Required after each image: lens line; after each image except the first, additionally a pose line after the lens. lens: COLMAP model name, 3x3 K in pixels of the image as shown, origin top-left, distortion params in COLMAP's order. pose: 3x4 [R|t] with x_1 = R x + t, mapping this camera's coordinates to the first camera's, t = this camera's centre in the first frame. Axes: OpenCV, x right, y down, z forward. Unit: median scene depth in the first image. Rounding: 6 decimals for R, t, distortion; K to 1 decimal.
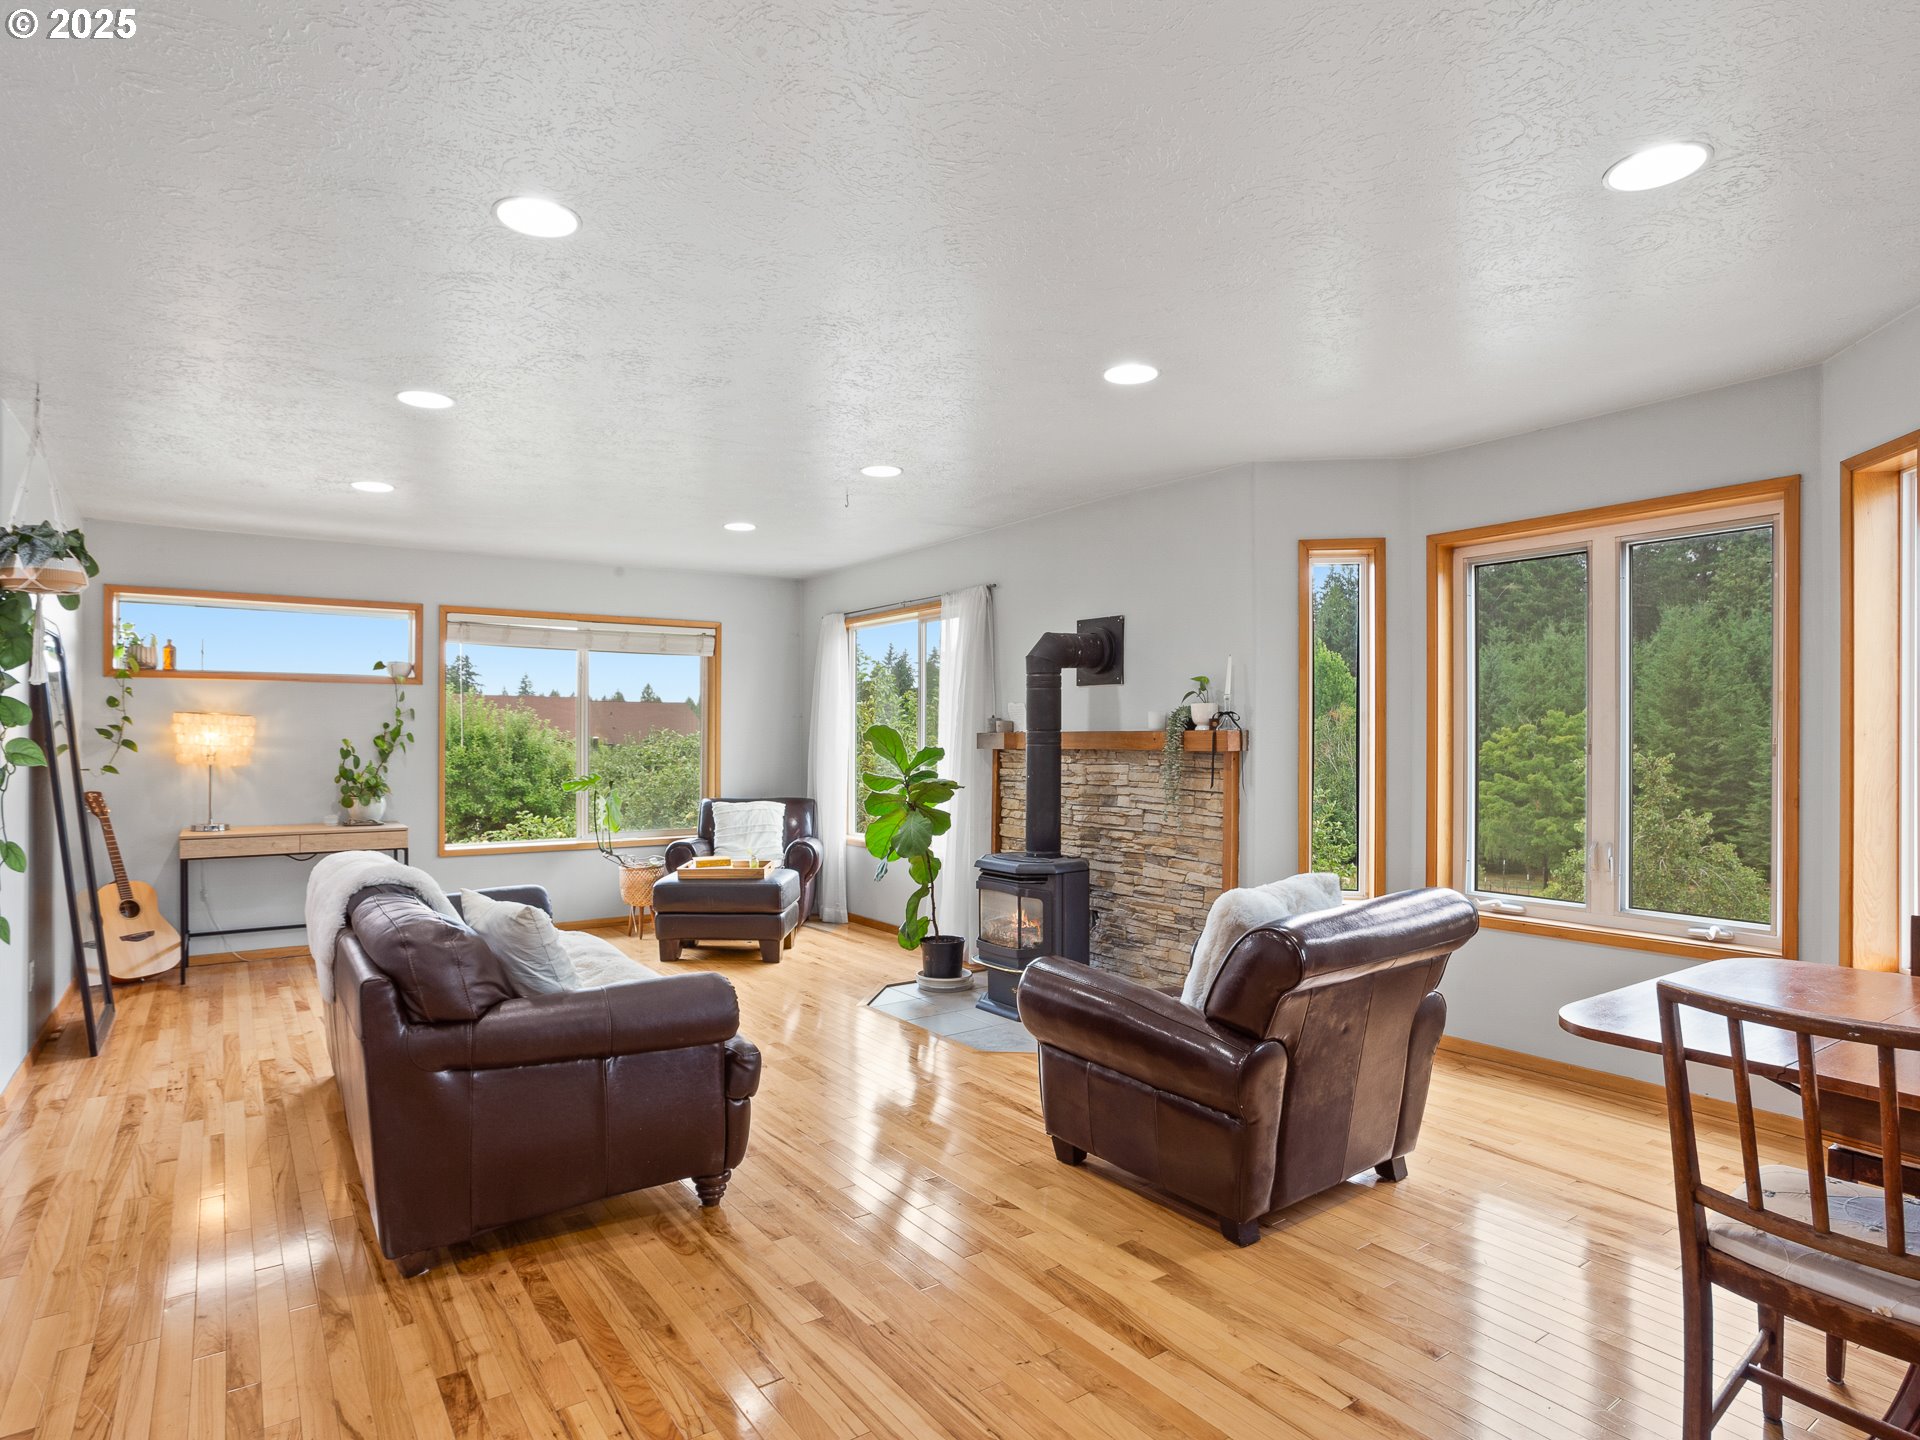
lens RADIAL K [[1047.2, 0, 960.7], [0, 1047.2, 733.1], [0, 0, 1]] dist [-0.011785, 0.005761]
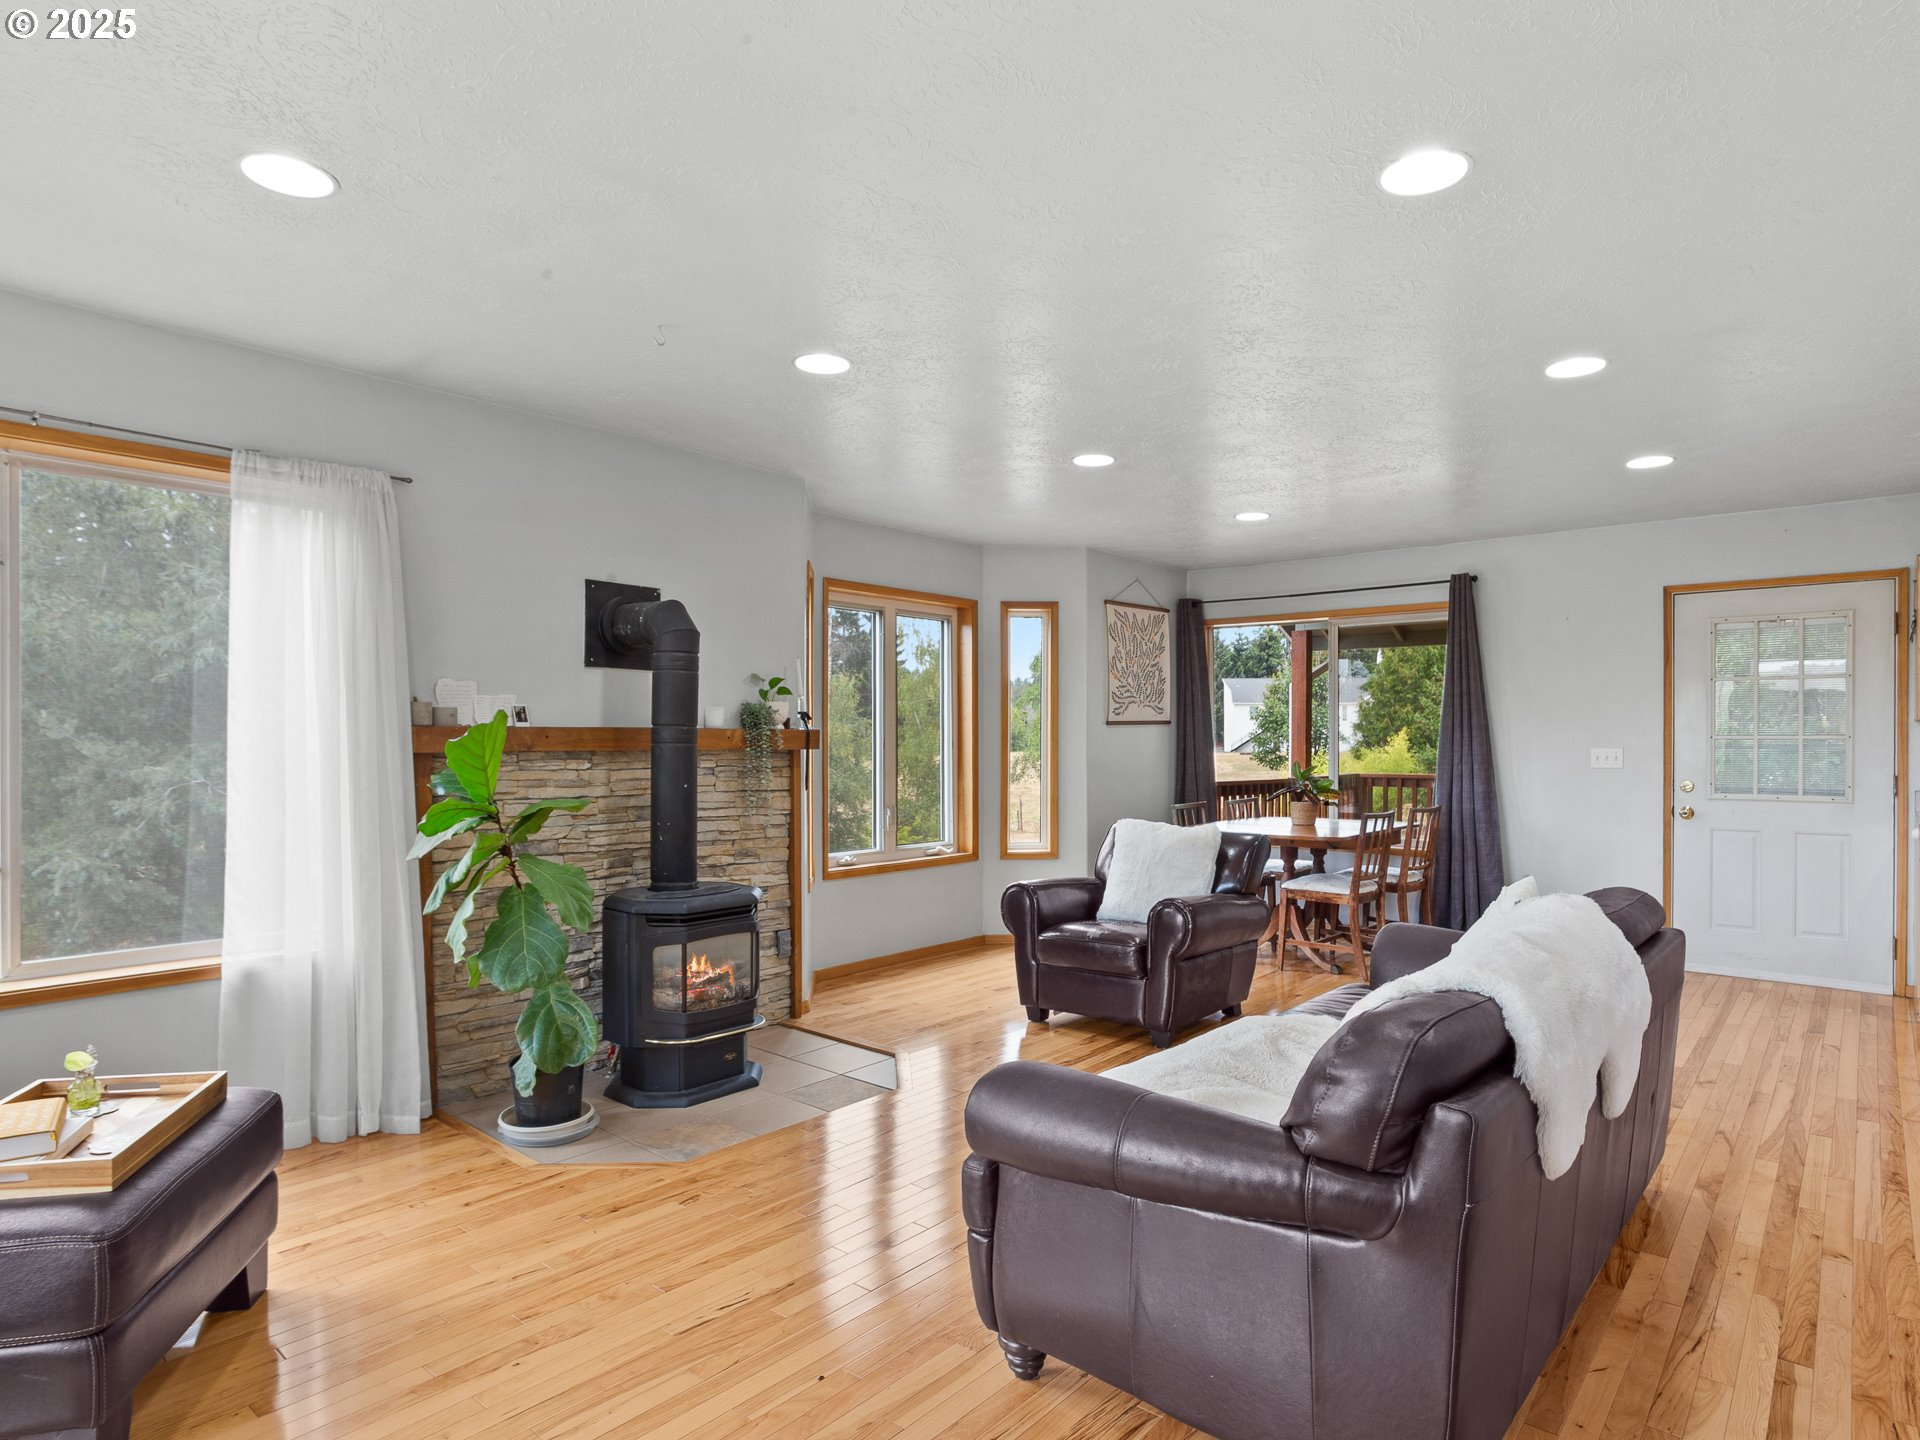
lens RADIAL K [[1047.2, 0, 956.6], [0, 1047.2, 730.3], [0, 0, 1]] dist [-0.011785, 0.005761]
pose [[-0.235930, 0.007890, 0.971738, -0.757158], [-0.012859, 0.999854, -0.011240, 0.006408], [-0.971685, -0.015147, -0.235794, 1.024258]]
